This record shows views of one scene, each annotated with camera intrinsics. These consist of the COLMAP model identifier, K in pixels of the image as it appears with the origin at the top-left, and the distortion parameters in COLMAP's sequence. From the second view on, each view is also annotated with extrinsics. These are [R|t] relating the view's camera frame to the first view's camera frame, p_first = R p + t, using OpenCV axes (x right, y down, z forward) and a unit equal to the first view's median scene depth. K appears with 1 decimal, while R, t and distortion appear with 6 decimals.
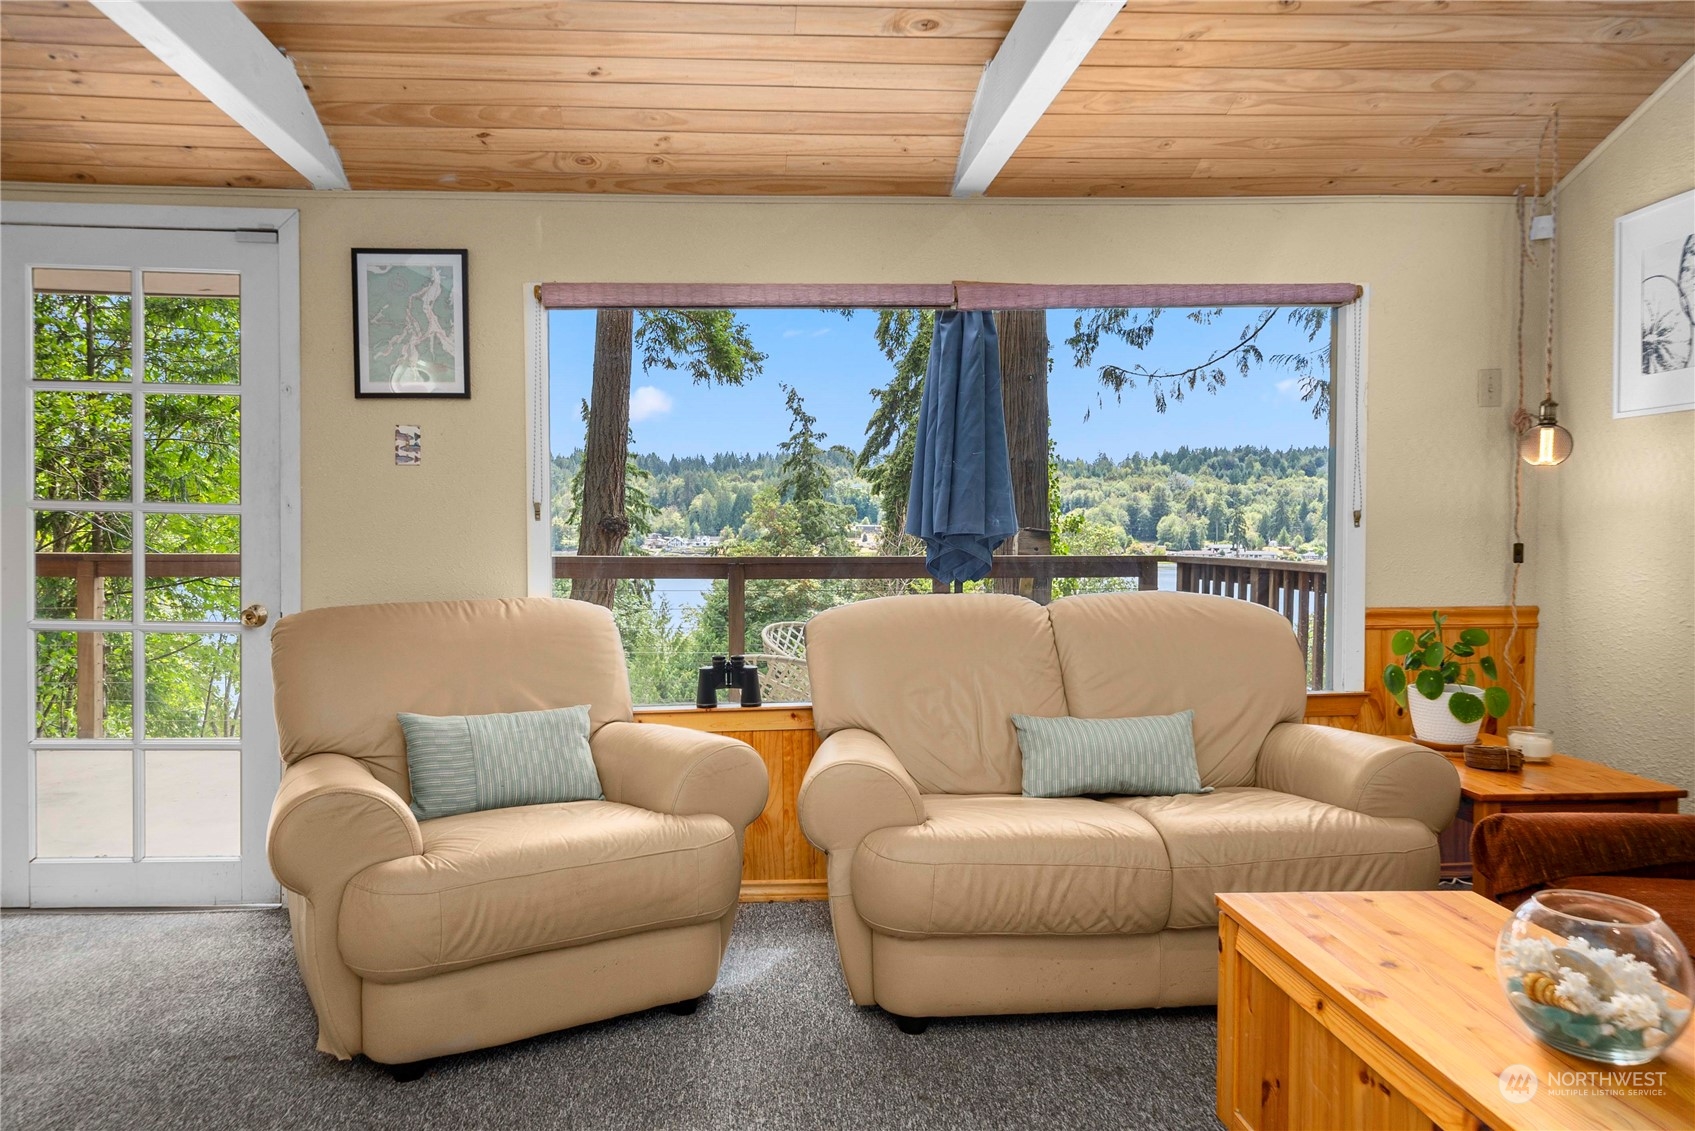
lens RADIAL K [[1172.9, 0, 847.3], [0, 1172.9, 555.2], [0, 0, 1]] dist [-0.001807, -0.004164]
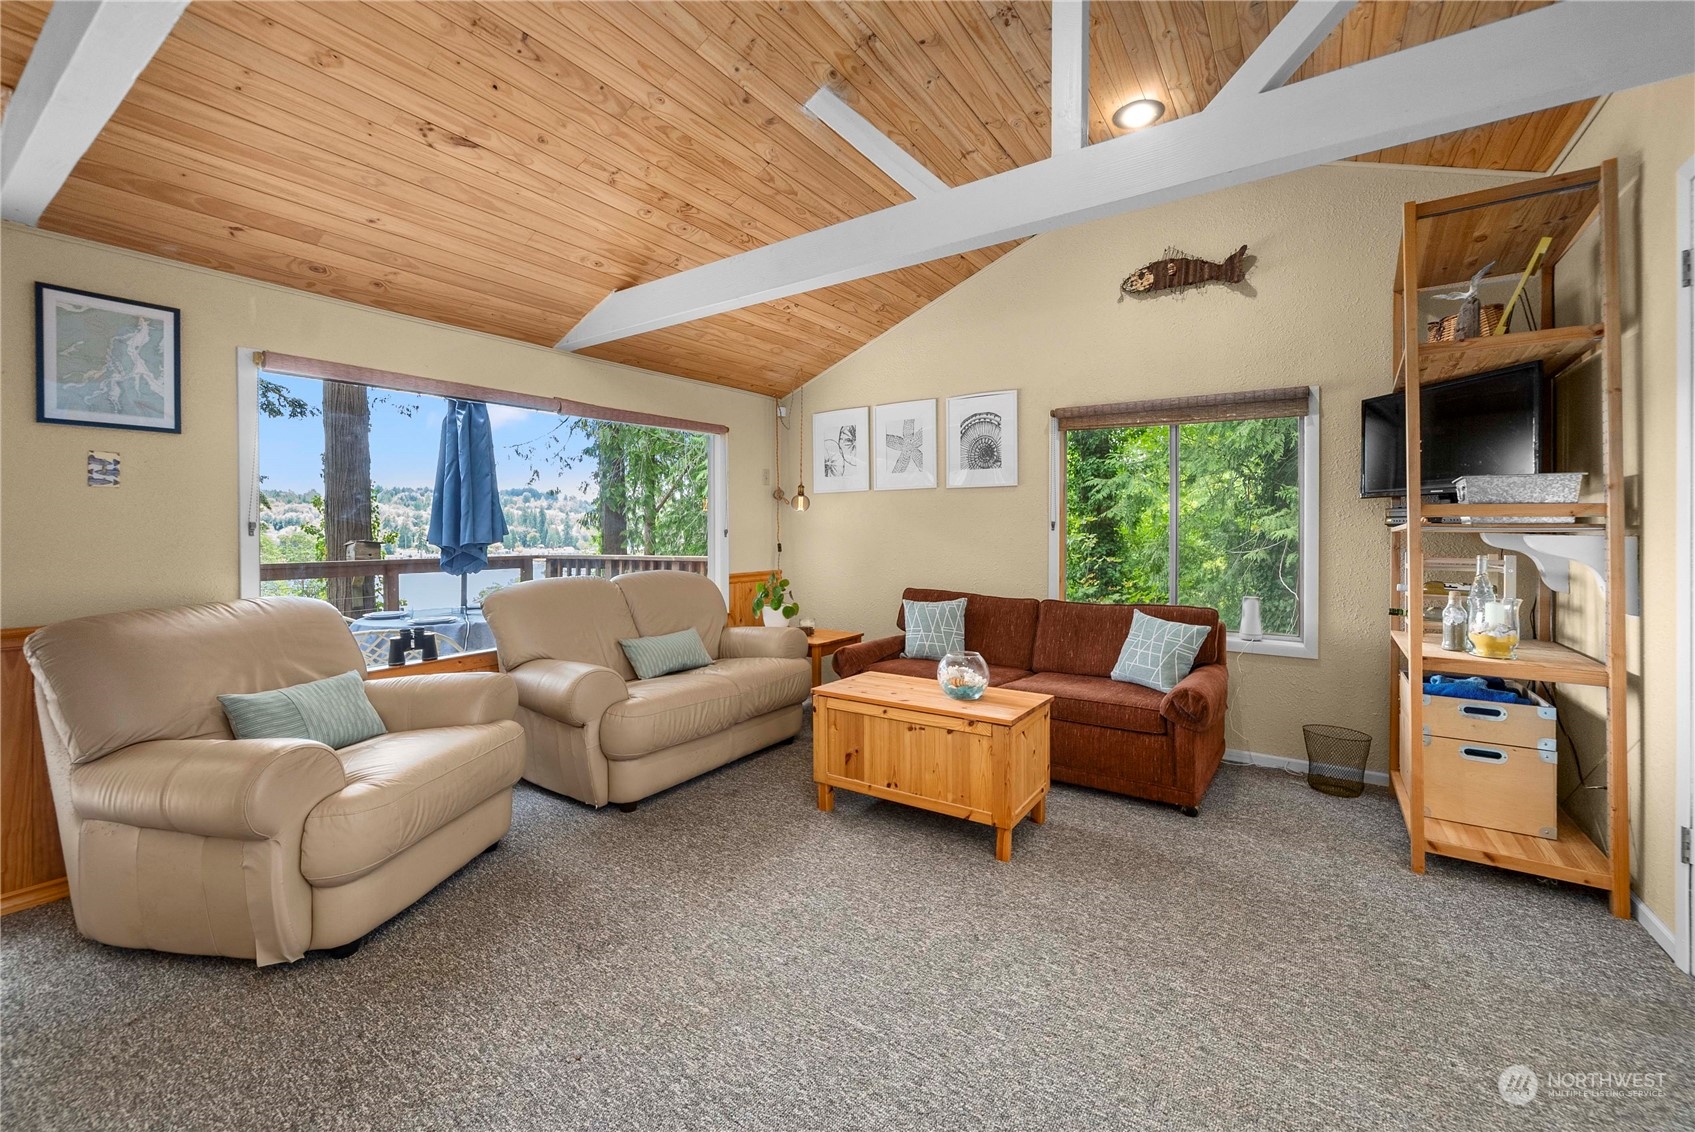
lens RADIAL K [[692.9, 0, 851.0], [0, 692.9, 535.6], [0, 0, 1]] dist [-0.001664, -0.000234]
pose [[0.604577, -0.004793, 0.796532, -0.473649], [0.026788, 0.999539, -0.014318, -0.002502], [-0.796096, 0.029994, 0.604426, 0.038051]]
